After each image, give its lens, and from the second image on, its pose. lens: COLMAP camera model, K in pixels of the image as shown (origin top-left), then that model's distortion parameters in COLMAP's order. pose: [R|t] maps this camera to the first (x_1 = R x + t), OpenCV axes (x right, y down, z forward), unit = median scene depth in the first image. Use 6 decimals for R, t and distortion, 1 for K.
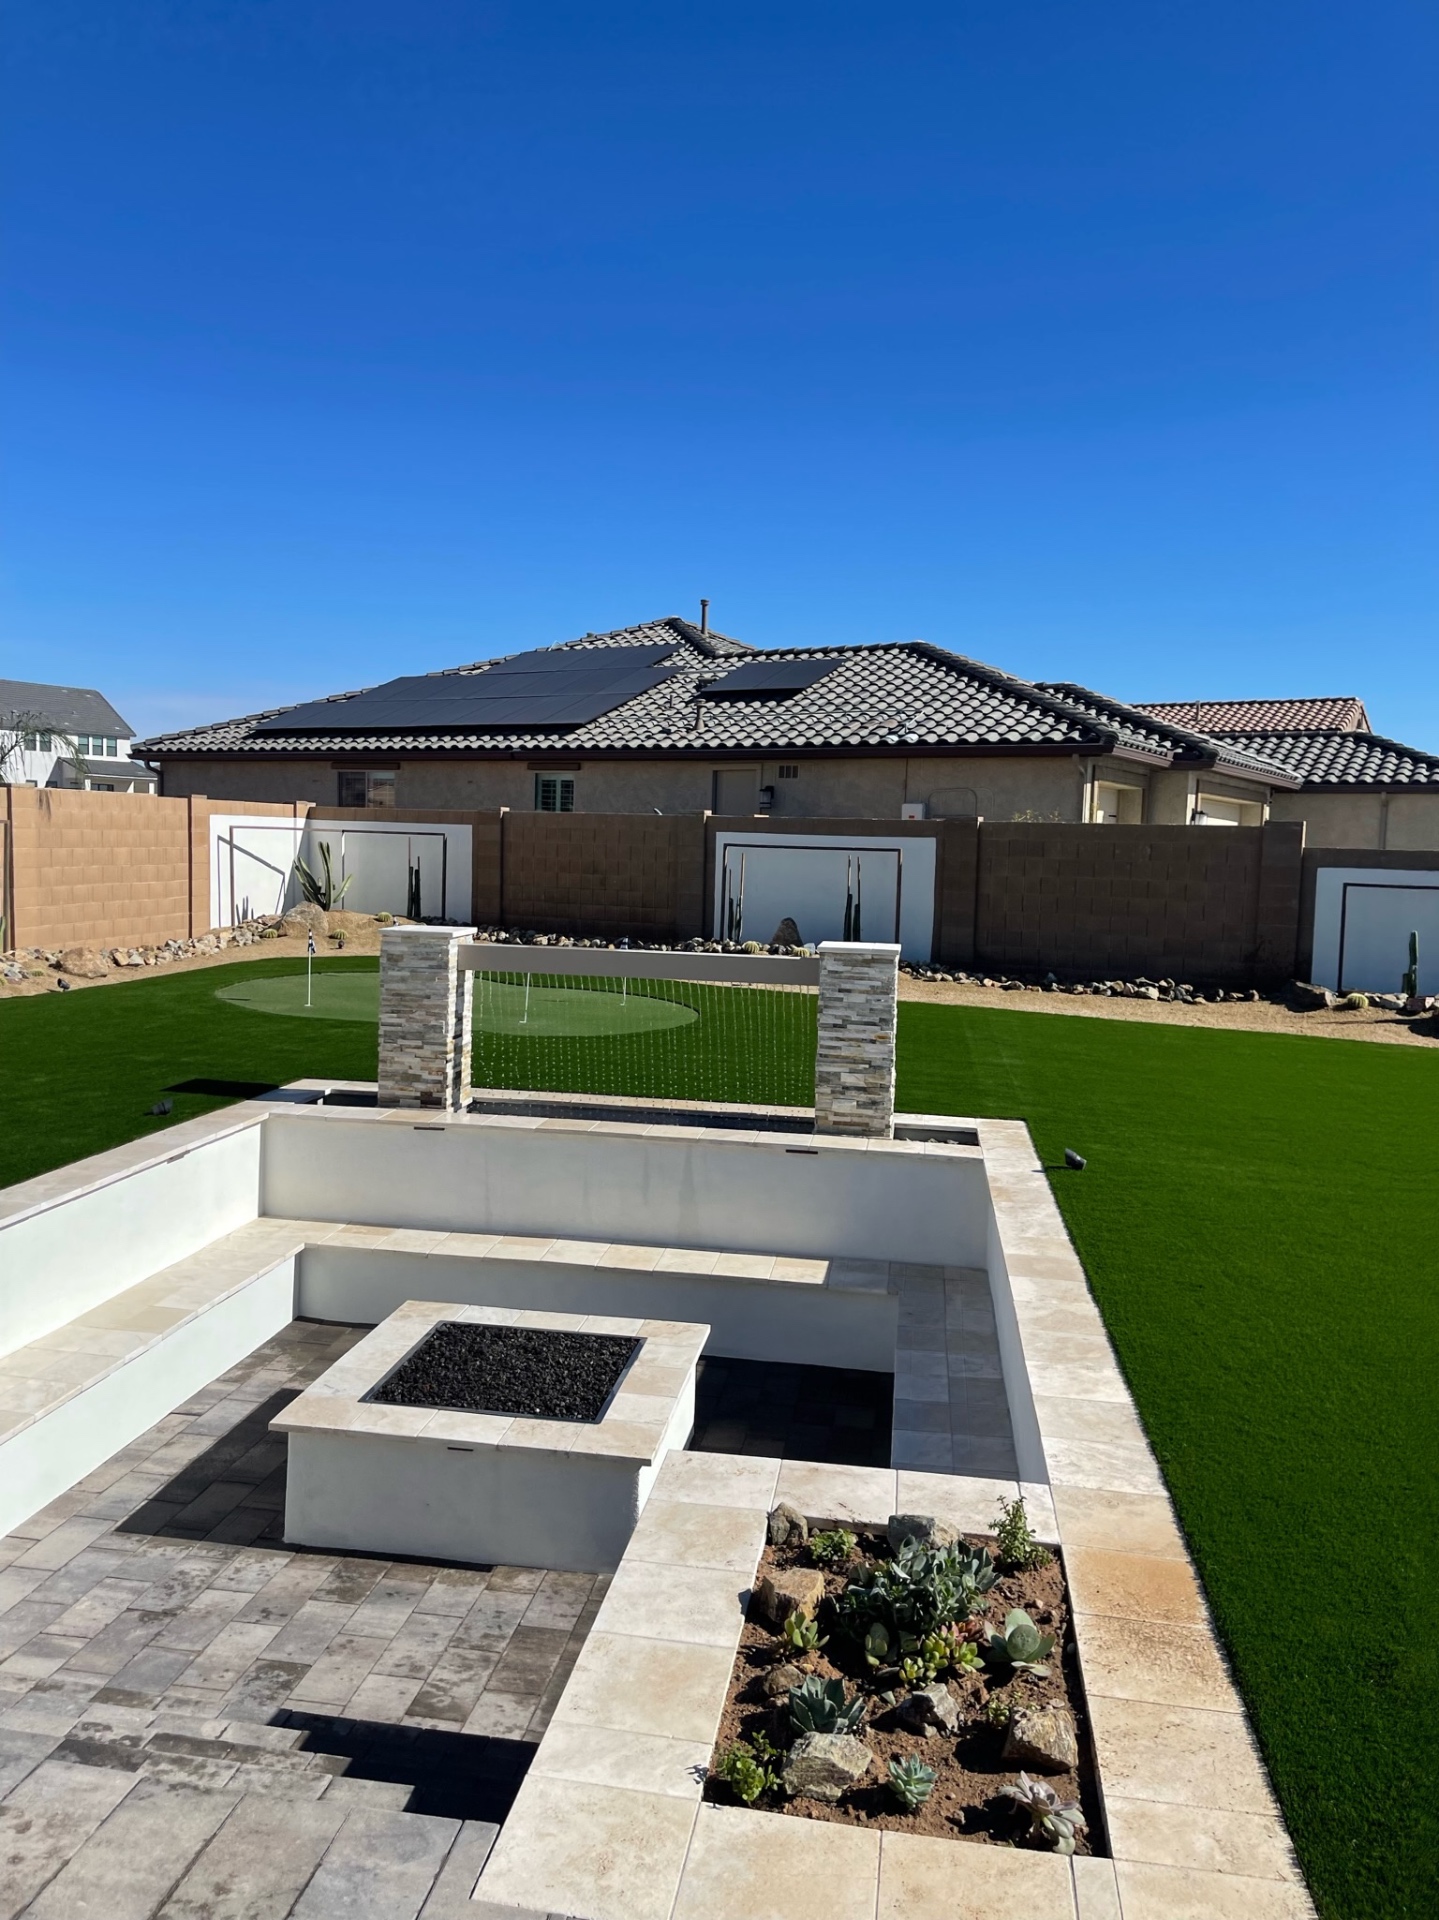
lens RADIAL K [[1441.1, 0, 709.0], [0, 1441.1, 936.2], [0, 0, 1]] dist [0.073607, -0.093122]
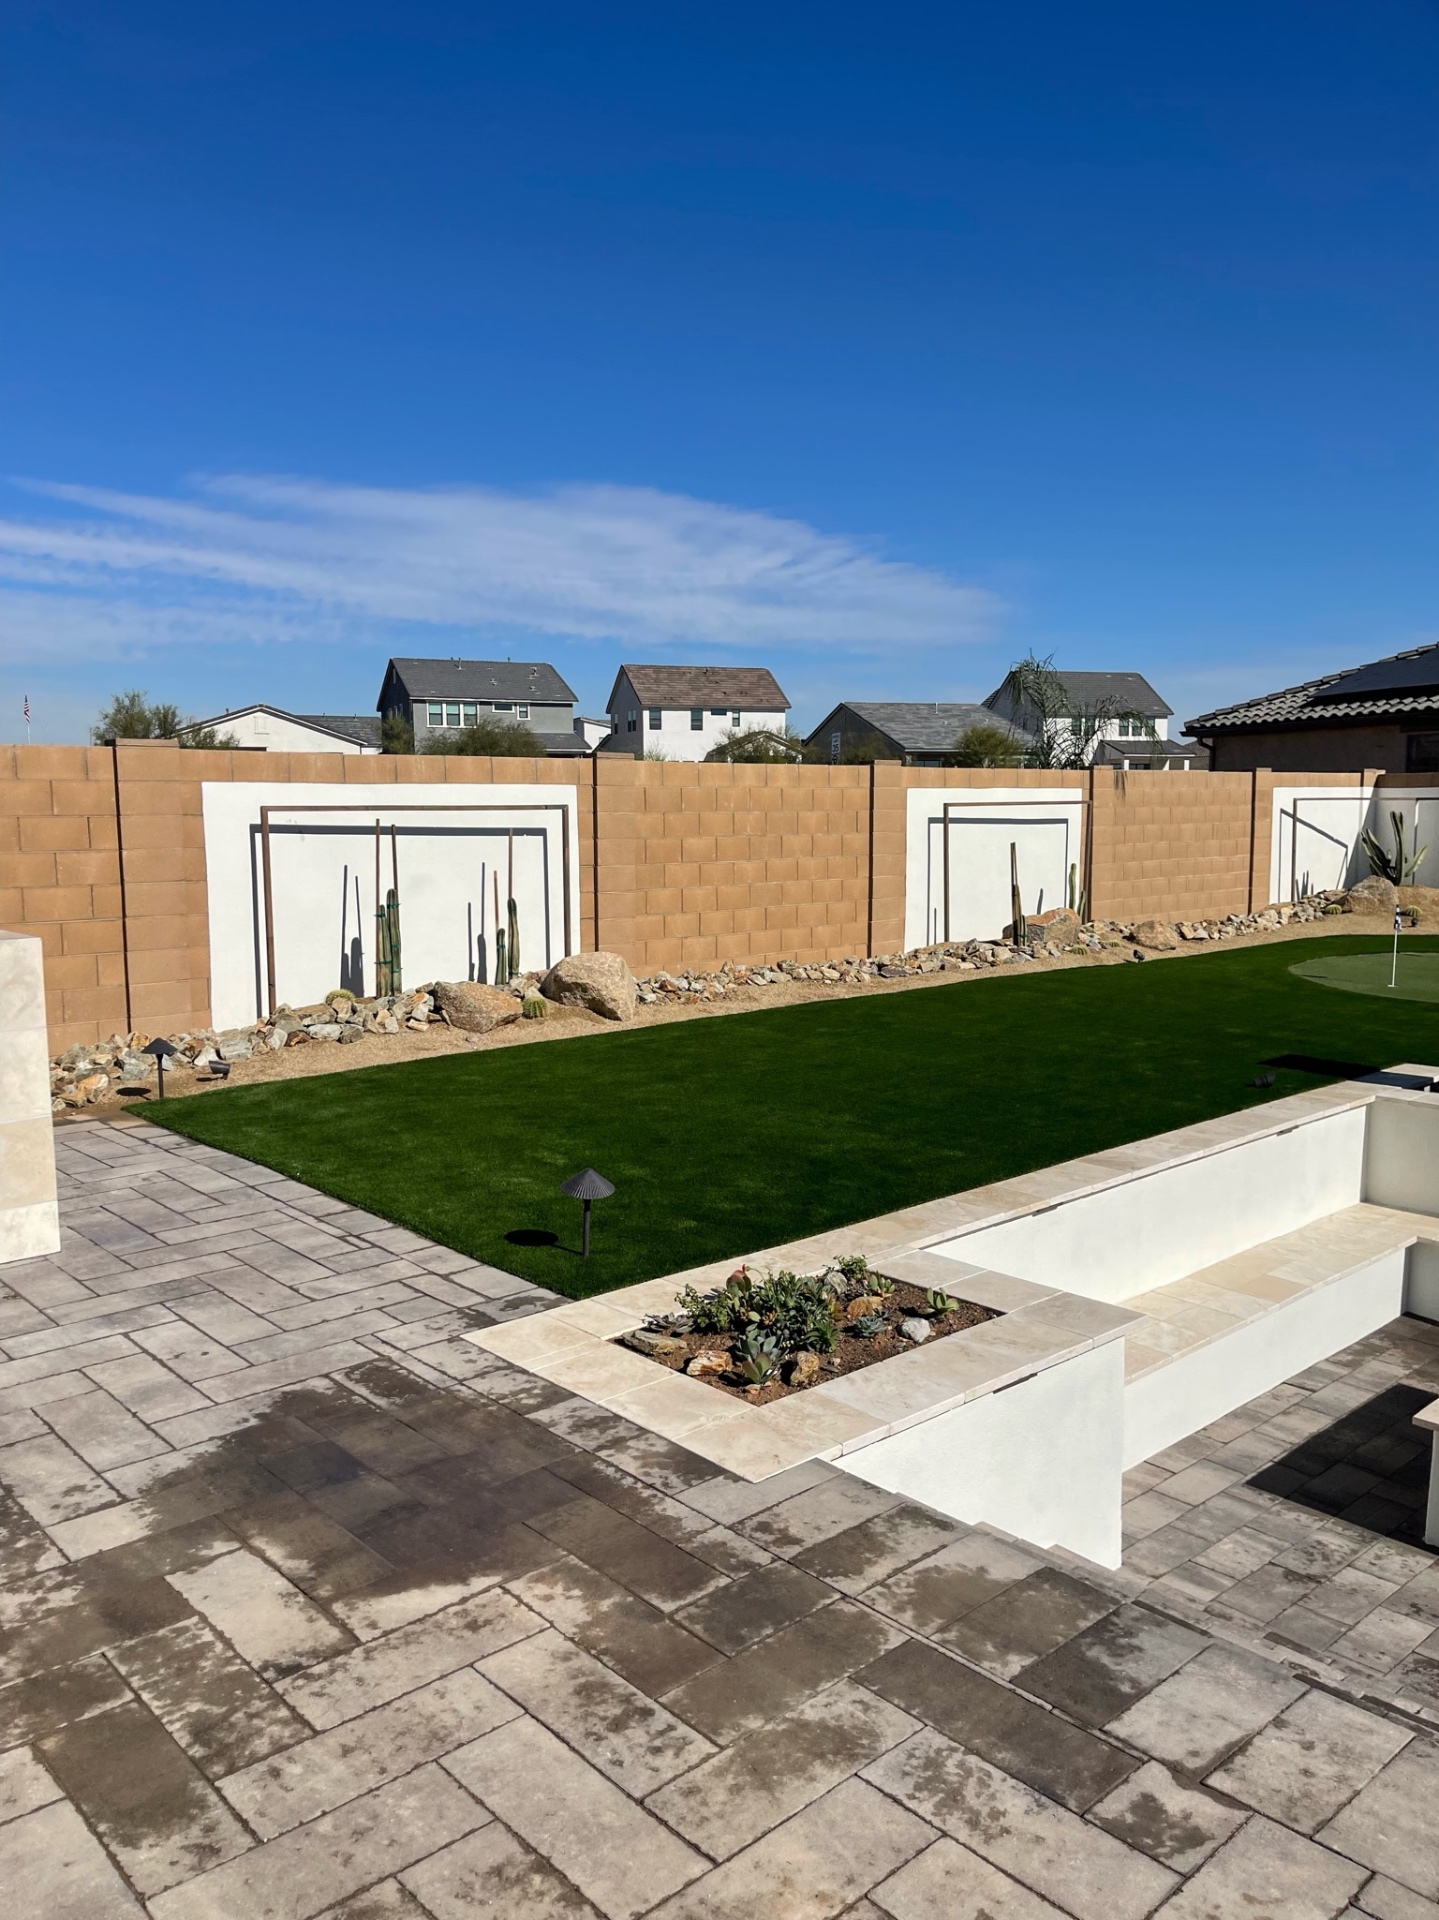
lens RADIAL K [[1441.1, 0, 687.9], [0, 1441.1, 970.8], [0, 0, 1]] dist [0.073607, -0.093122]
pose [[0.771503, 0.039557, -0.634995, -0.050432], [-0.014276, 0.998890, 0.044881, 0.003232], [0.636066, -0.025561, 0.771211, -0.026661]]
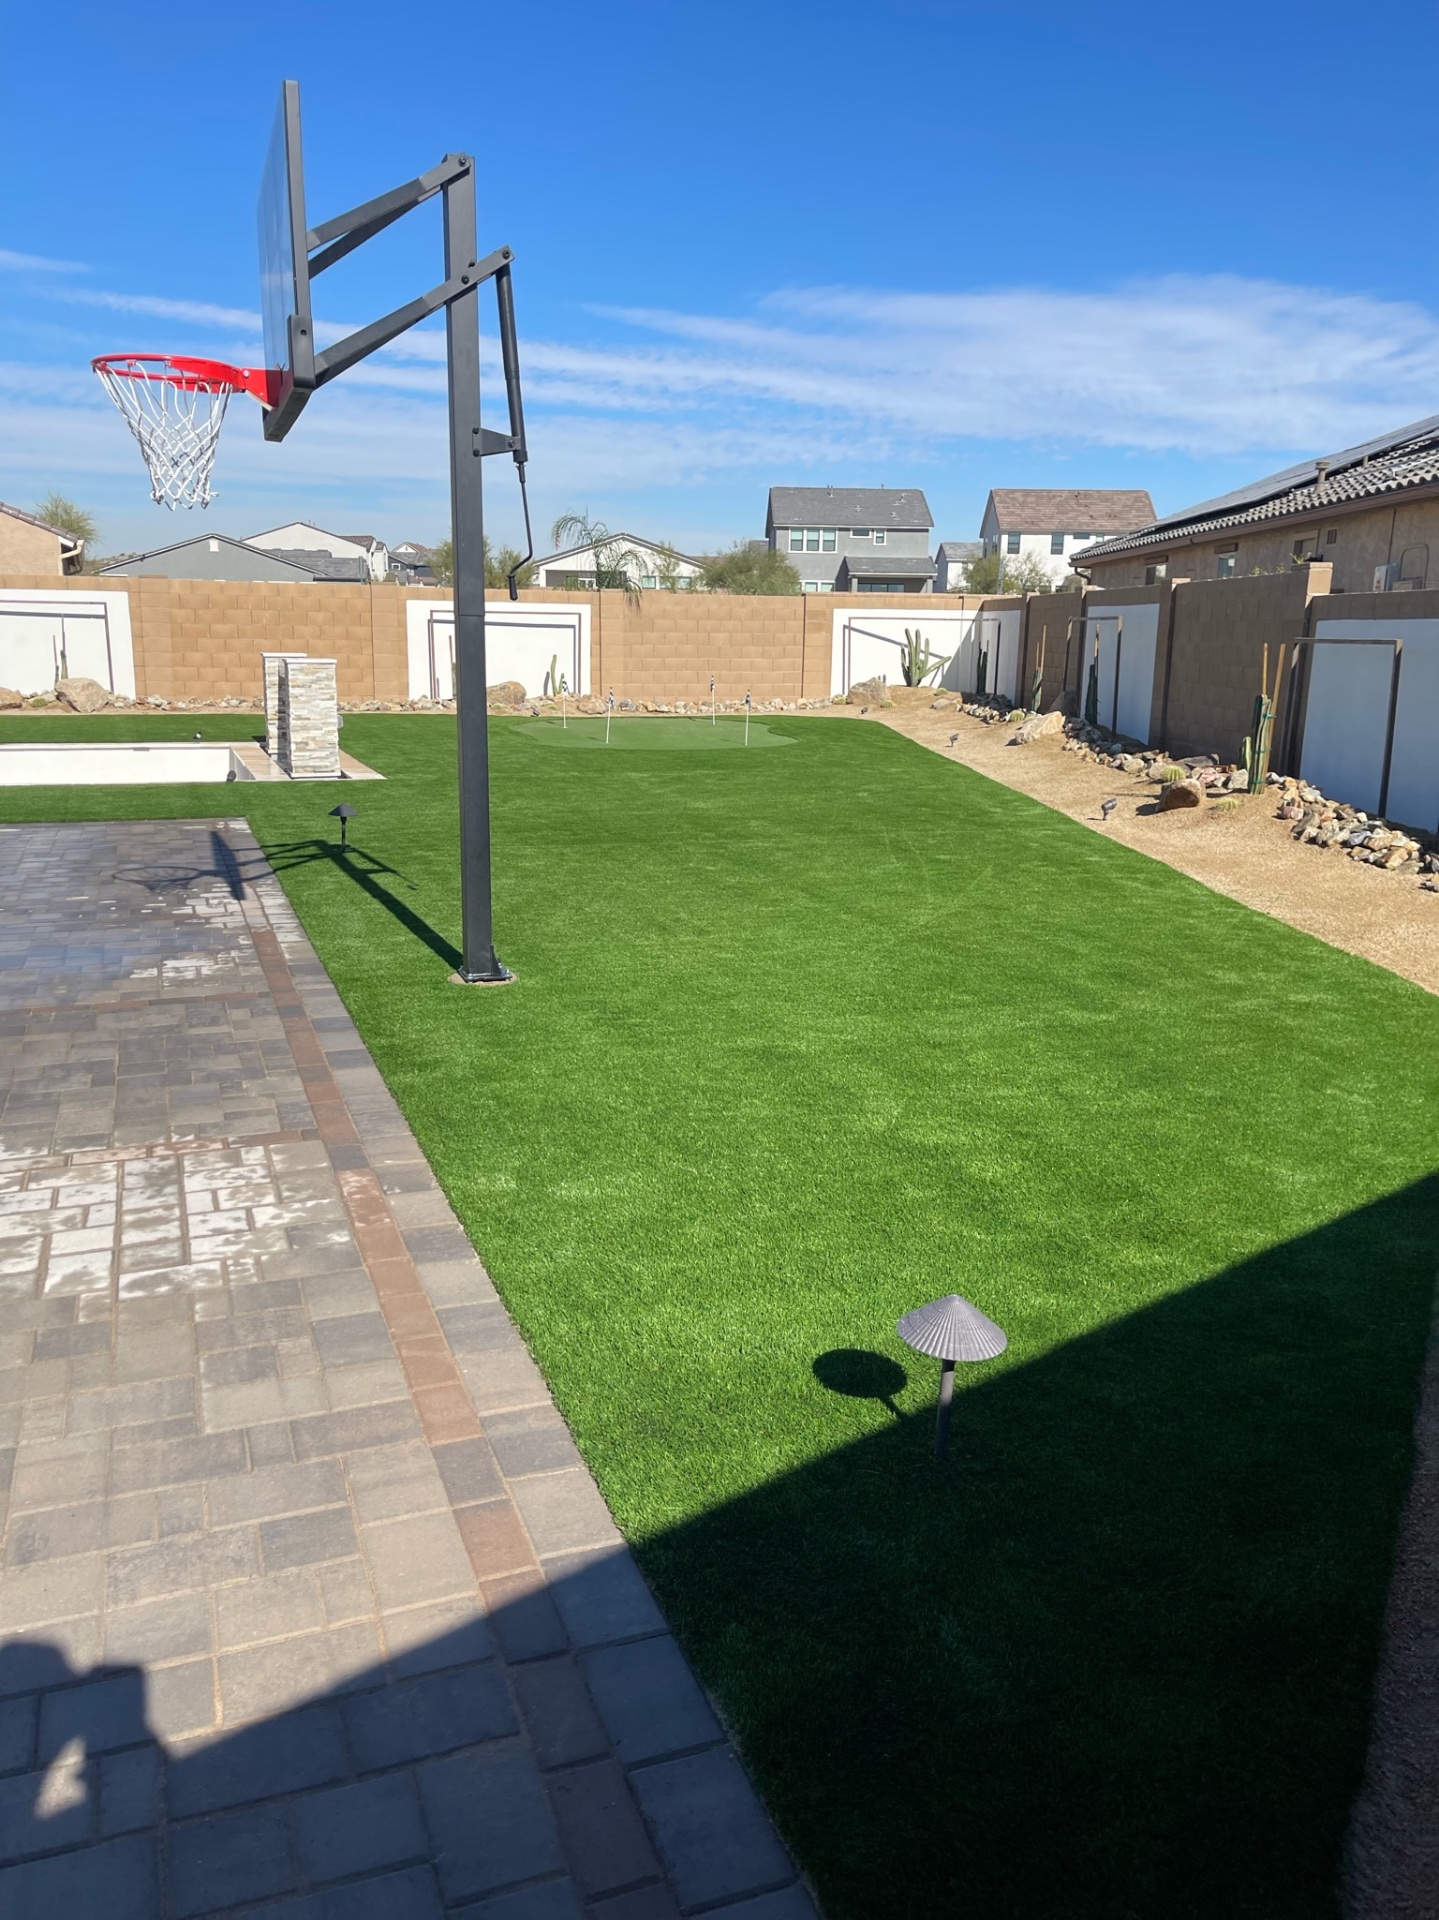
lens RADIAL K [[1508.6, 0, 705.8], [0, 1508.6, 963.5], [0, 0, 1]] dist [0.030441, -0.006888]
pose [[0.490285, 0.167245, -0.855365, 2.010487], [-0.059862, 0.985560, 0.158389, 0.054611], [0.869504, -0.026452, 0.493217, 0.536670]]
